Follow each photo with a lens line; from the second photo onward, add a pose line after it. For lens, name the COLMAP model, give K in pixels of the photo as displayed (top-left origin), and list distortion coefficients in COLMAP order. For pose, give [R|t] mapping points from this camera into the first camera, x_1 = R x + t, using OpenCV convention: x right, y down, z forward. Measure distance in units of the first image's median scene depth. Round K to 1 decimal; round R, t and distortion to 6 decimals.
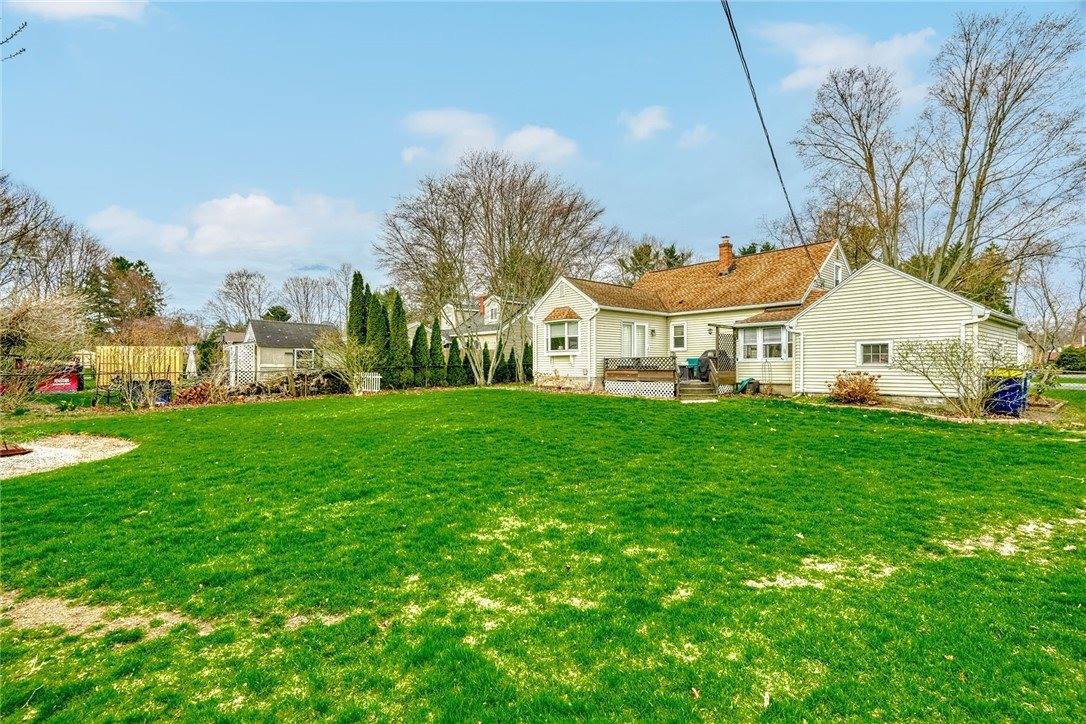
lens RADIAL K [[504.5, 0, 542.6], [0, 504.5, 362.7], [0, 0, 1]] dist [0.004700, 0.000319]
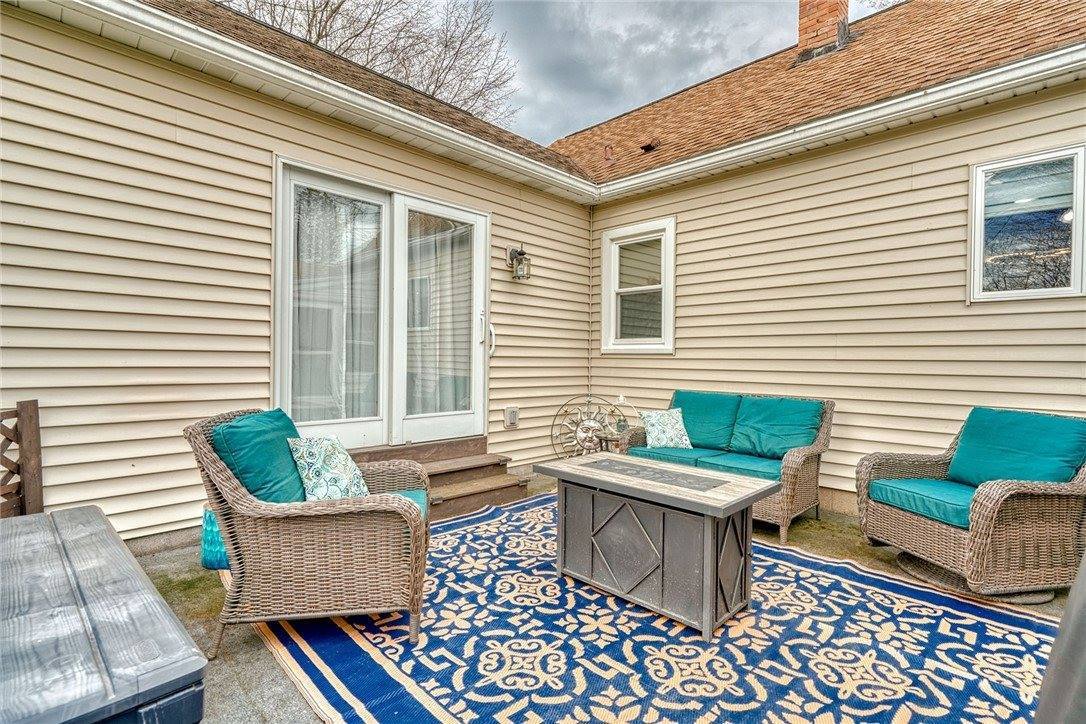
lens RADIAL K [[504.5, 0, 546.3], [0, 504.5, 369.6], [0, 0, 1]] dist [0.004700, 0.000319]
pose [[0.996960, 0.004063, 0.077813, 0.209673], [-0.005128, 0.999896, 0.013485, -0.018441], [-0.077750, -0.013844, 0.996877, 0.772837]]
